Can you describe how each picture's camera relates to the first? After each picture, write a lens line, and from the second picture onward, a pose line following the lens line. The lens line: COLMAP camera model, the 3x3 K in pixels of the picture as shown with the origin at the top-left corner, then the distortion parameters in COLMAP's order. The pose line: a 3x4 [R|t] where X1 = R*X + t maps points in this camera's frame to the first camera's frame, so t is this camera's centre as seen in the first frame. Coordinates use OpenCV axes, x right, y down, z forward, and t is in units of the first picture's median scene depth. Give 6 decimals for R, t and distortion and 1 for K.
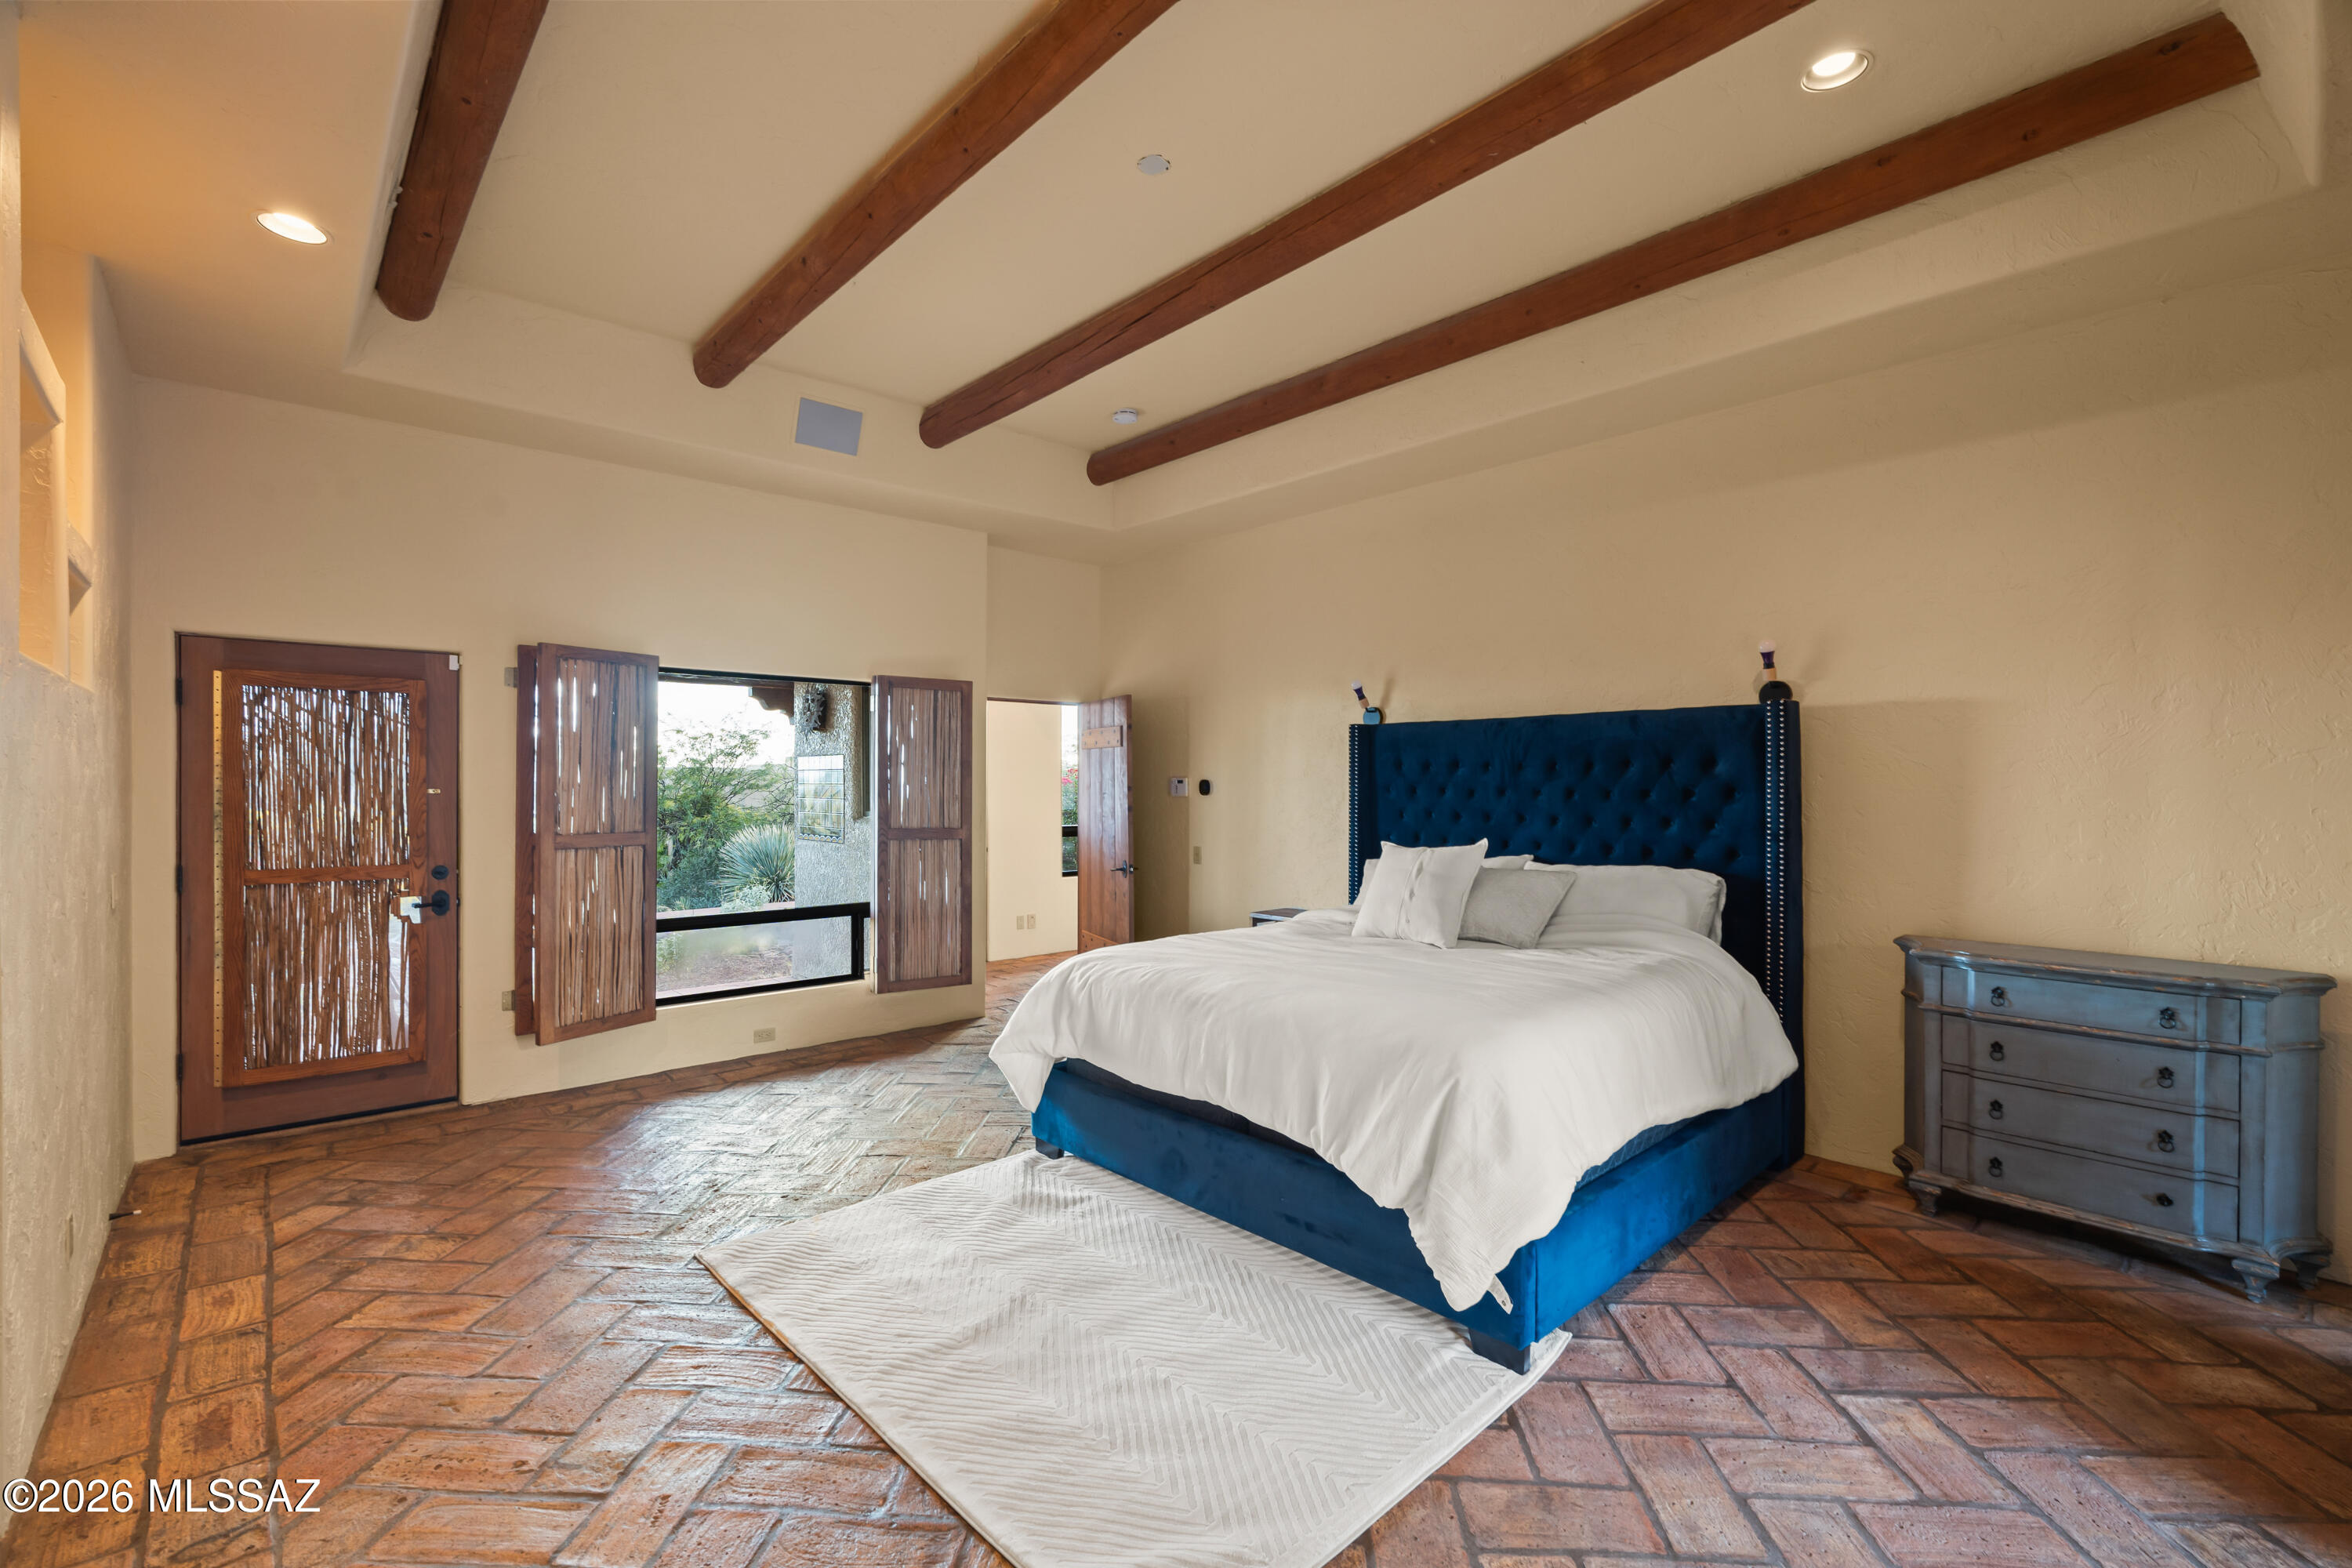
lens RADIAL K [[1016.1, 0, 1176.0], [0, 1016.1, 784.0], [0, 0, 1]] dist [-0.000508, -0.000177]
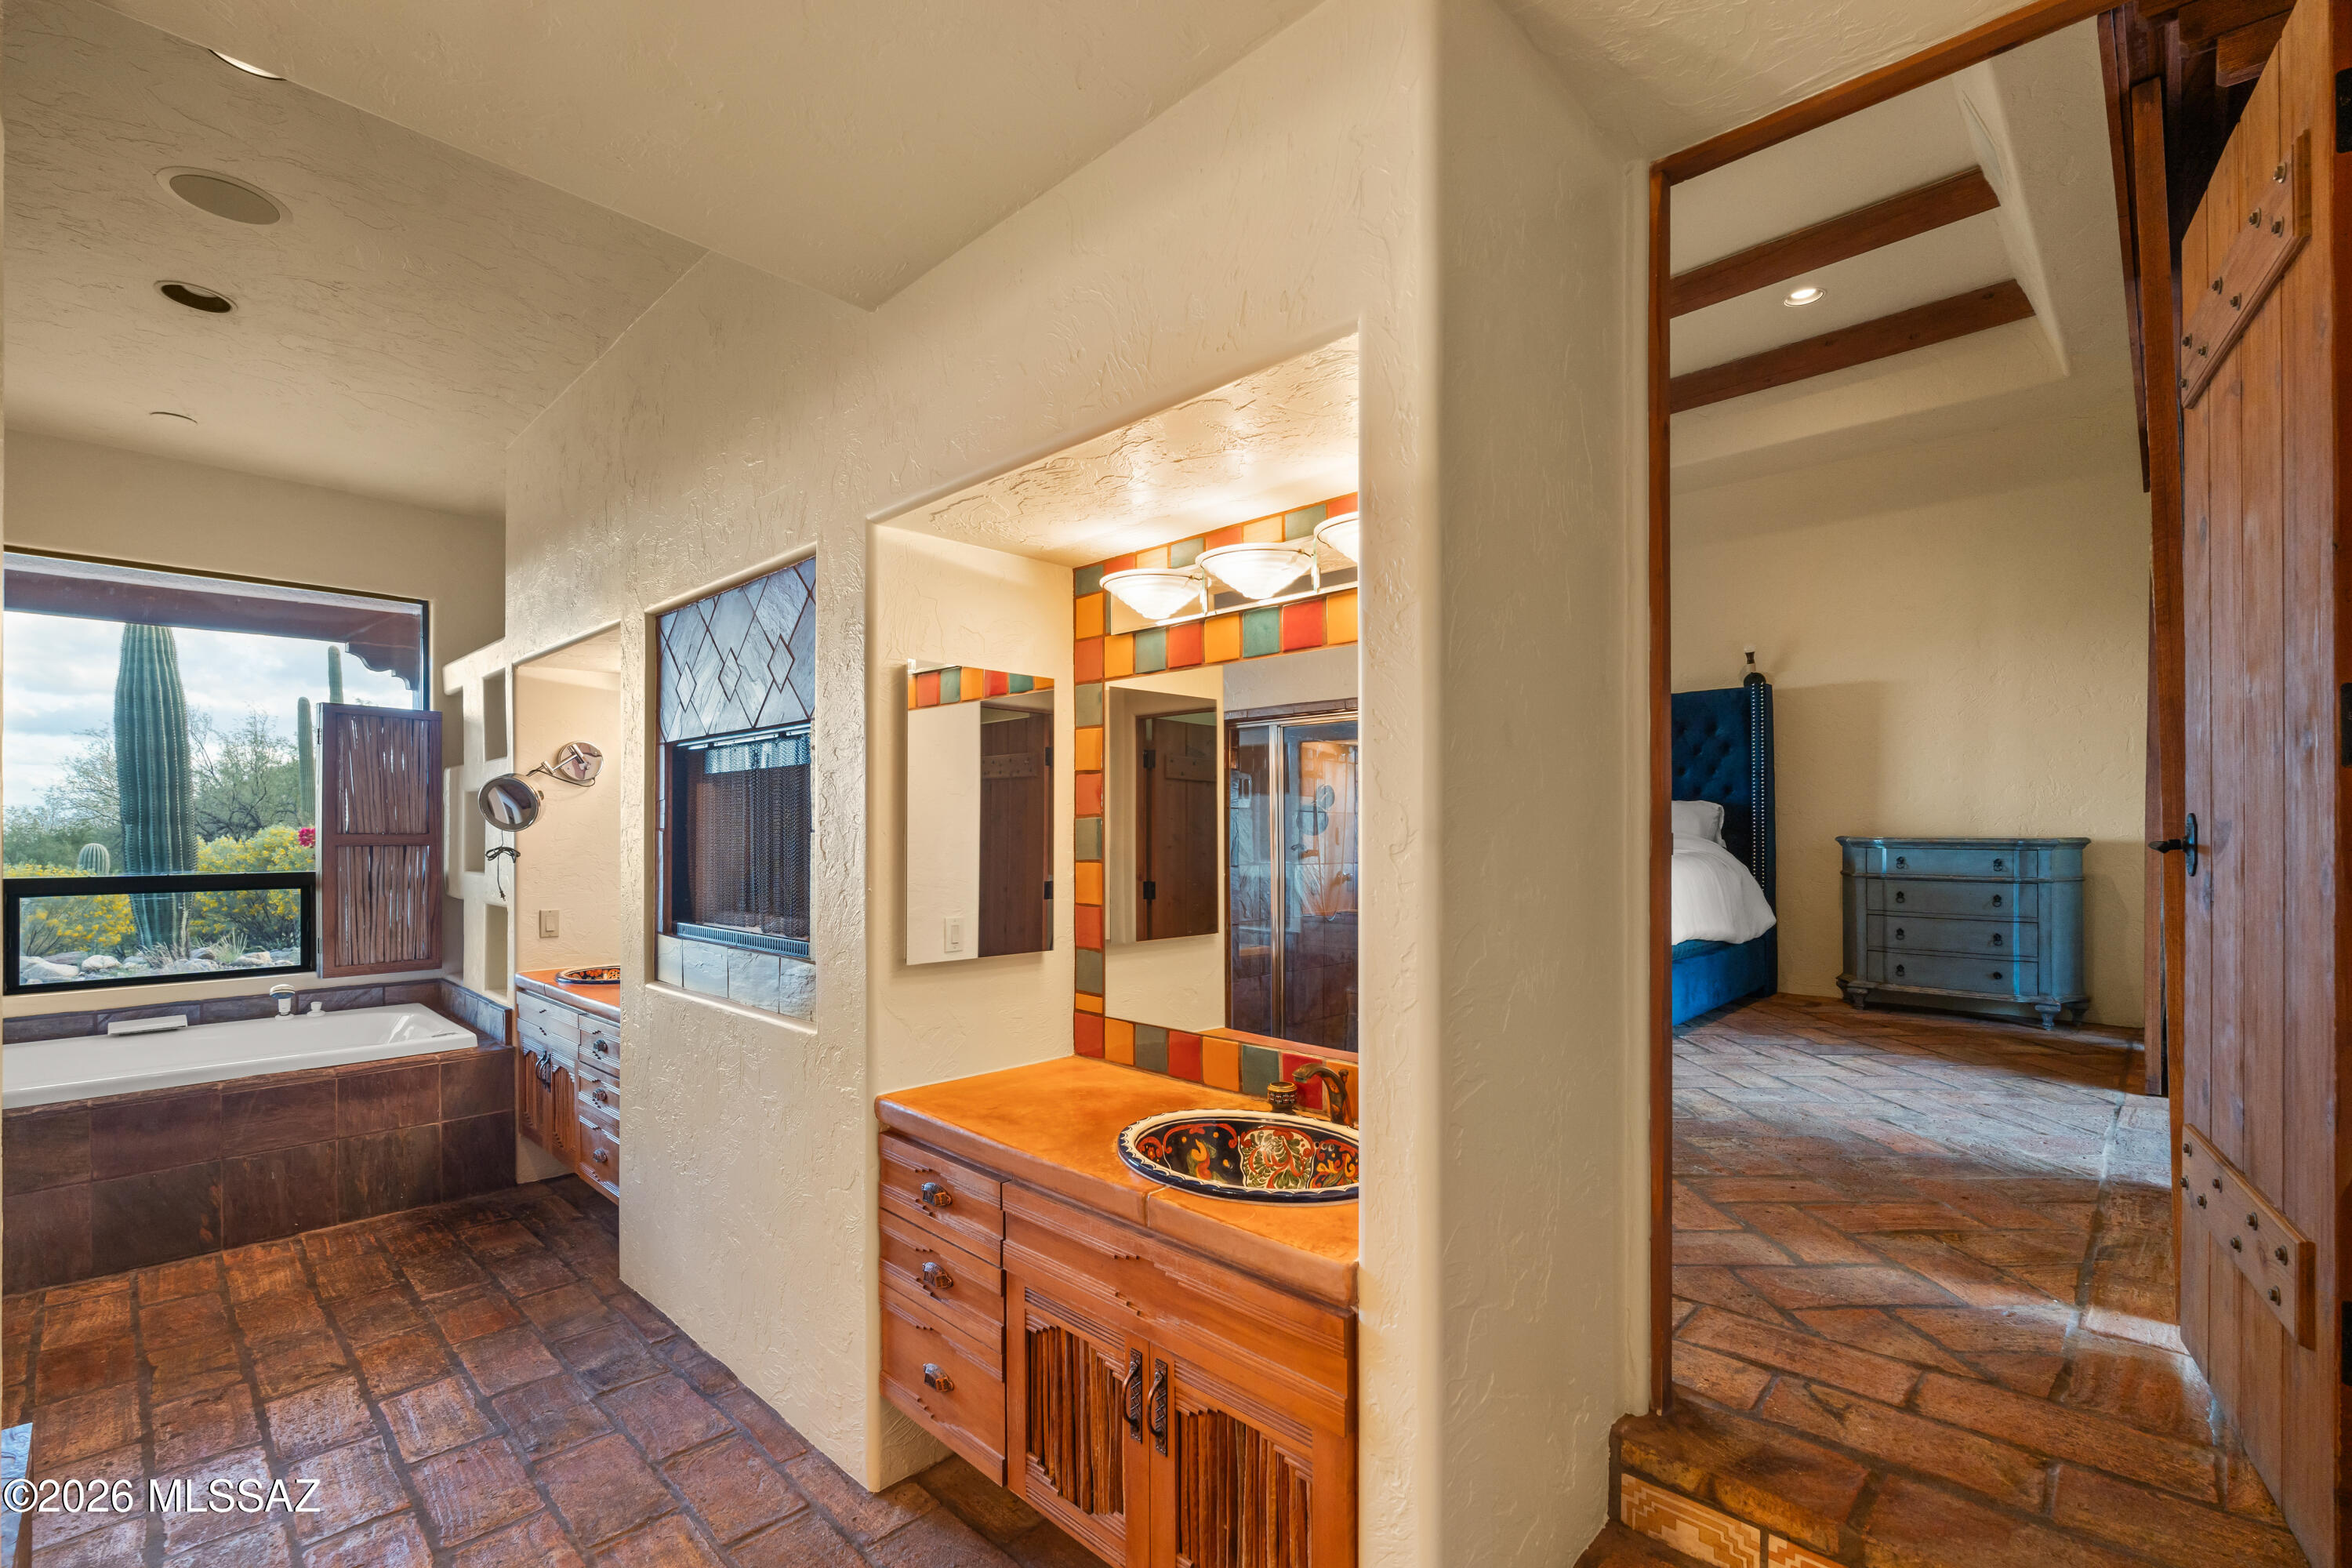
lens RADIAL K [[1024.5, 0, 1179.5], [0, 1024.5, 817.4], [0, 0, 1]] dist [-0.000729, -0.000118]
pose [[0.997547, -0.003490, 0.069917, -0.435151], [0.004131, 0.999951, -0.009019, 0.148644], [-0.069882, 0.009286, 0.997512, -0.529059]]
